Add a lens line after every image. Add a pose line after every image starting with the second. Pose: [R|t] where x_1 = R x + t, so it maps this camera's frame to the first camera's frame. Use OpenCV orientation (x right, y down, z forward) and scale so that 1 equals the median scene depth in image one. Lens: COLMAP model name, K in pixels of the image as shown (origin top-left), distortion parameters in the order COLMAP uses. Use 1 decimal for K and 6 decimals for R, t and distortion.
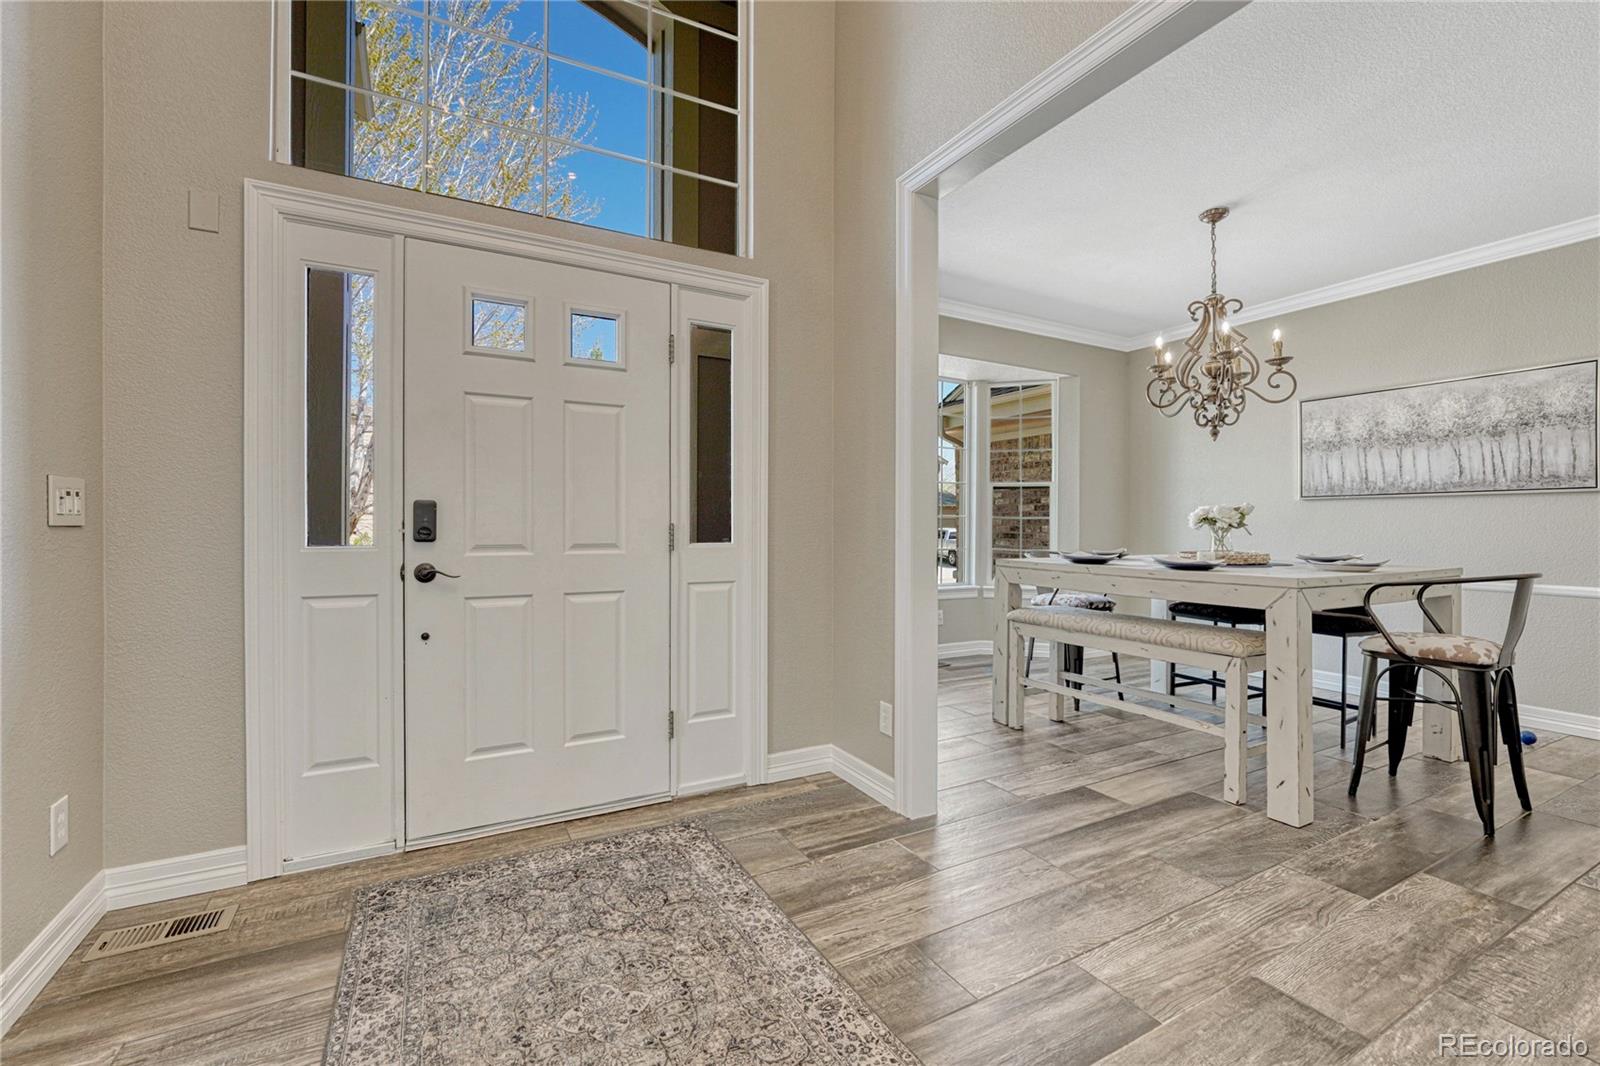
lens RADIAL K [[655.4, 0, 796.6], [0, 655.4, 526.1], [0, 0, 1]] dist [-0.001371, -0.000208]
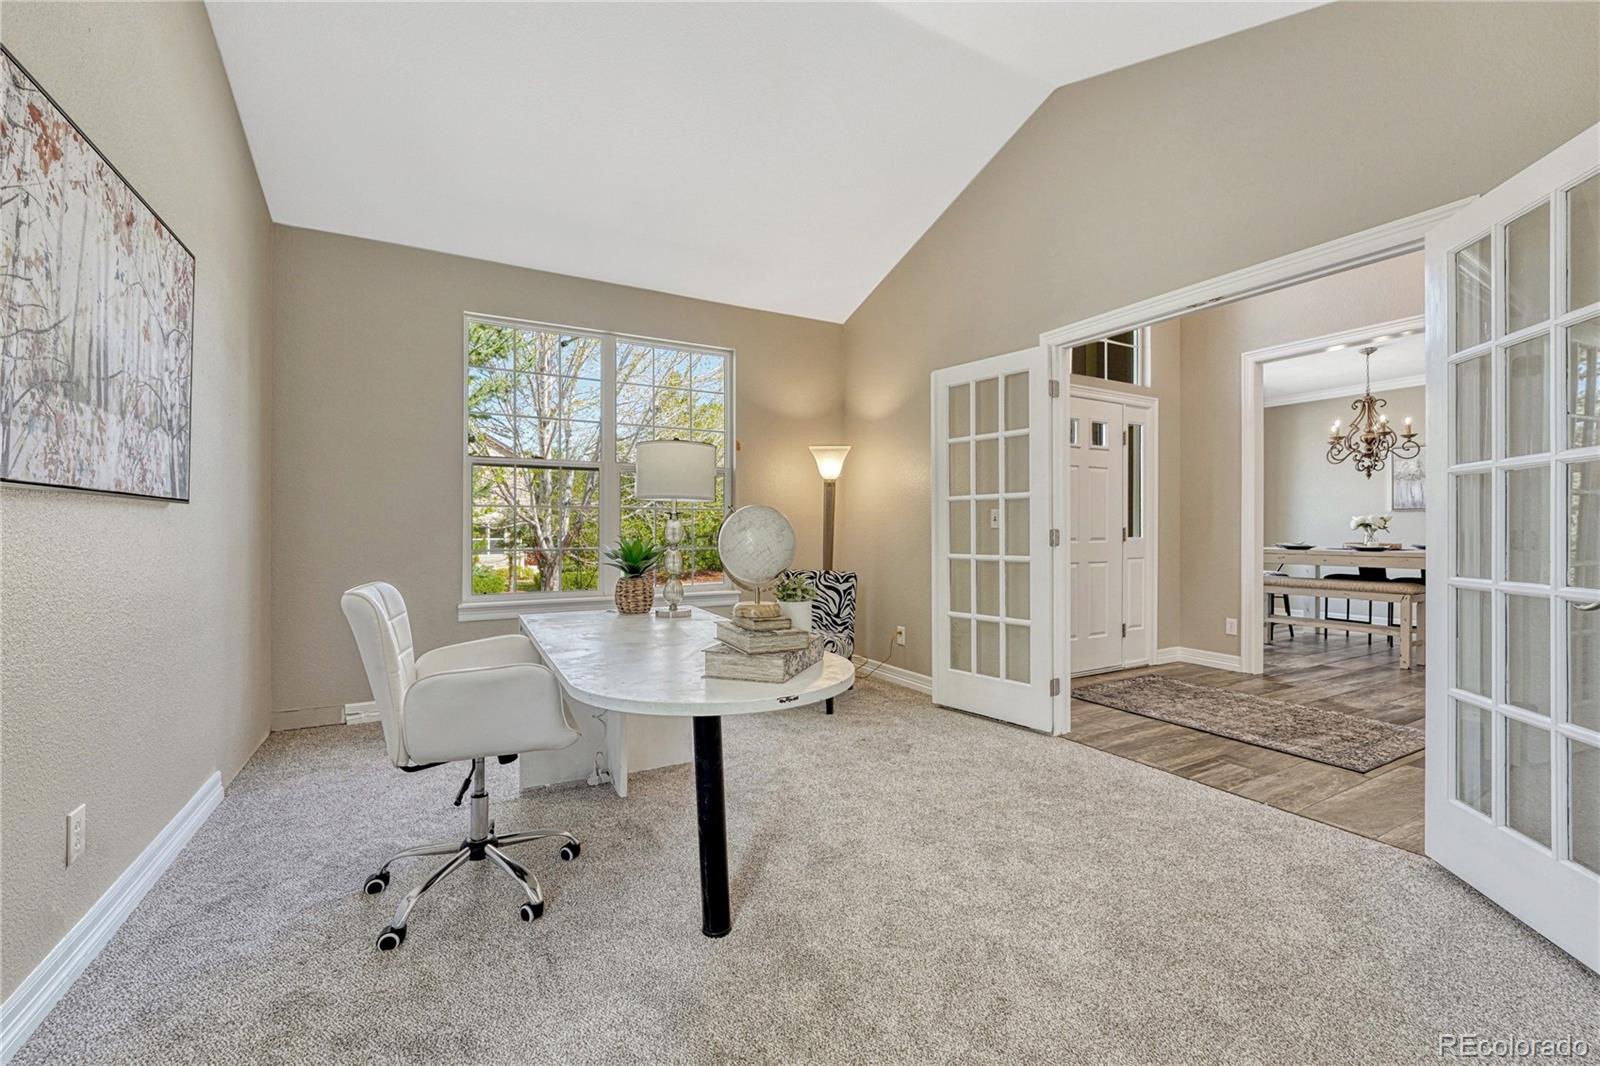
lens RADIAL K [[655.4, 0, 803.1], [0, 655.4, 528.8], [0, 0, 1]] dist [-0.001371, -0.000208]
pose [[0.999763, -0.003093, 0.021555, -0.922225], [0.003199, 0.999983, -0.004886, 0.005605], [-0.021540, 0.004954, 0.999756, -0.723274]]
